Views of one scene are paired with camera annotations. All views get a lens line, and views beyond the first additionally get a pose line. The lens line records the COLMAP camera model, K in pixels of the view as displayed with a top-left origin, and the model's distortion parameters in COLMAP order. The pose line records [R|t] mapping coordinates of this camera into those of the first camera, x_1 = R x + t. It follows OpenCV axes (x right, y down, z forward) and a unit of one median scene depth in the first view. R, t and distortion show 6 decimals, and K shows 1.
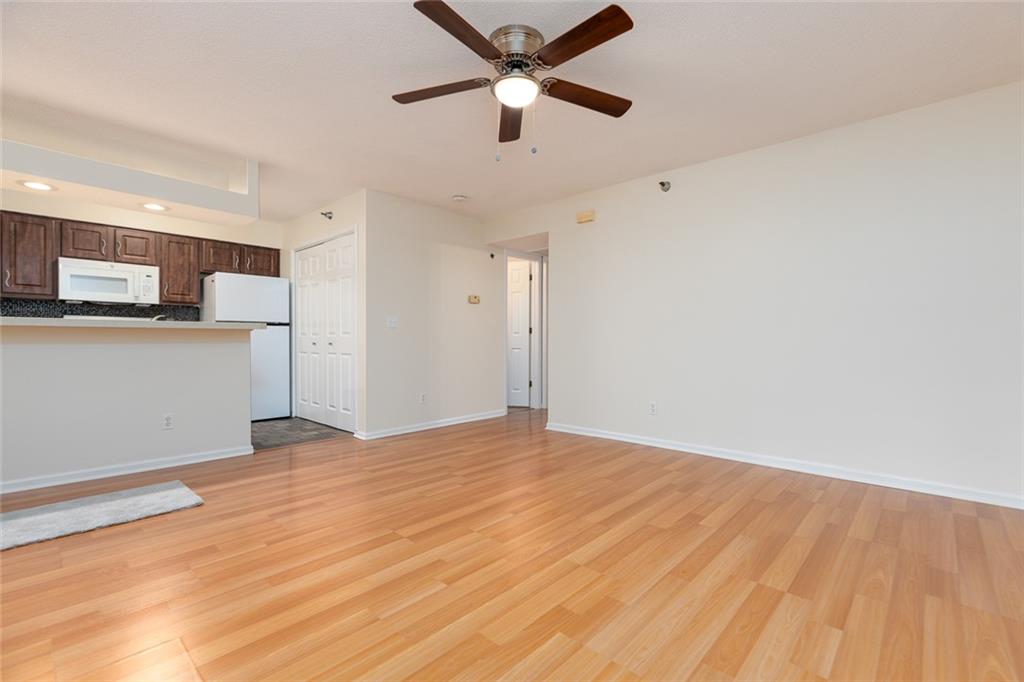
lens RADIAL K [[454.0, 0, 518.0], [0, 454.0, 340.6], [0, 0, 1]] dist [0.001372, 0.000177]
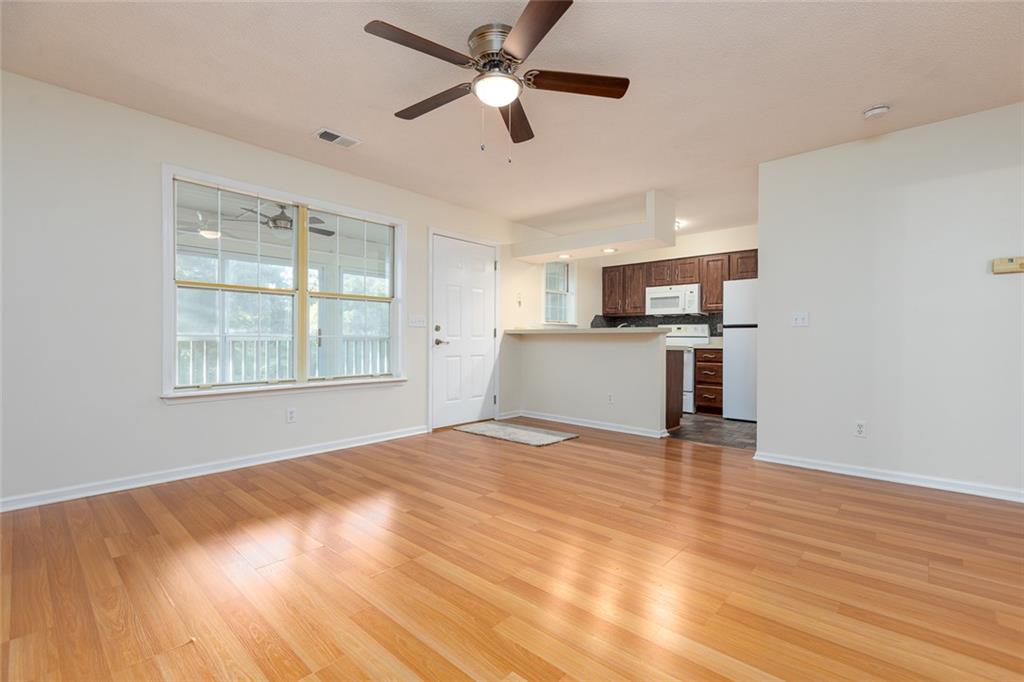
lens RADIAL K [[452.9, 0, 514.8], [0, 452.9, 344.7], [0, 0, 1]] dist [0.002802, 0.000280]
pose [[0.003368, 0.007846, -0.999964, 0.815357], [-0.003313, 0.999964, 0.007835, -0.002365], [0.999989, 0.003287, 0.003394, 0.856751]]
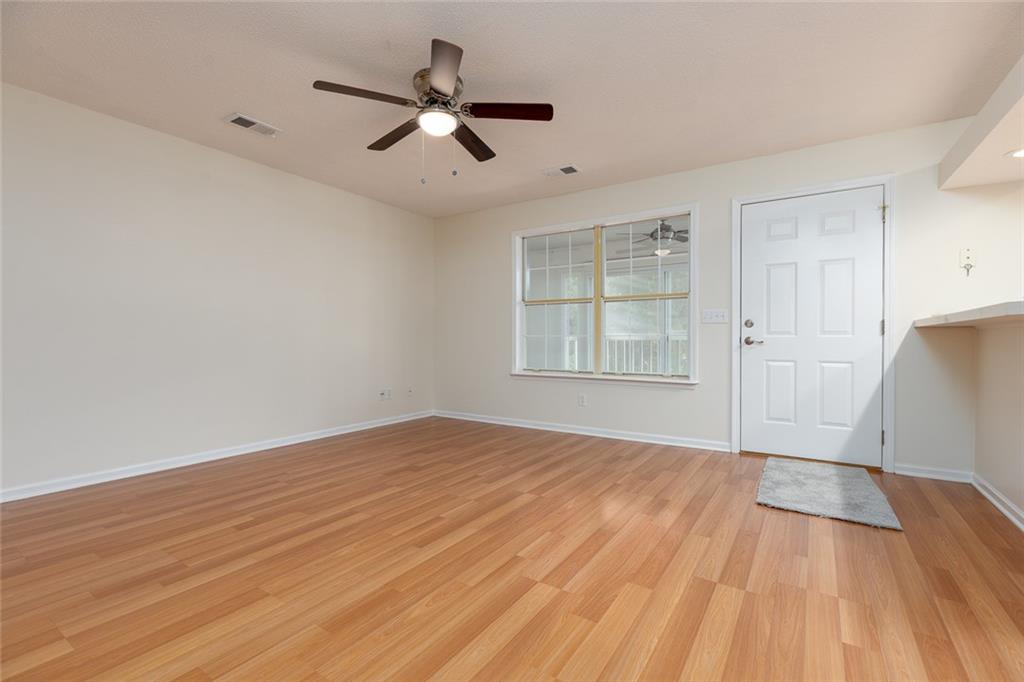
lens RADIAL K [[454.0, 0, 518.0], [0, 454.0, 340.6], [0, 0, 1]] dist [0.001372, 0.000177]
pose [[-0.986845, -0.003976, -0.161621, -0.014546], [-0.004382, 0.999988, 0.002153, 0.000572], [0.161611, 0.002832, -0.986851, 1.794584]]
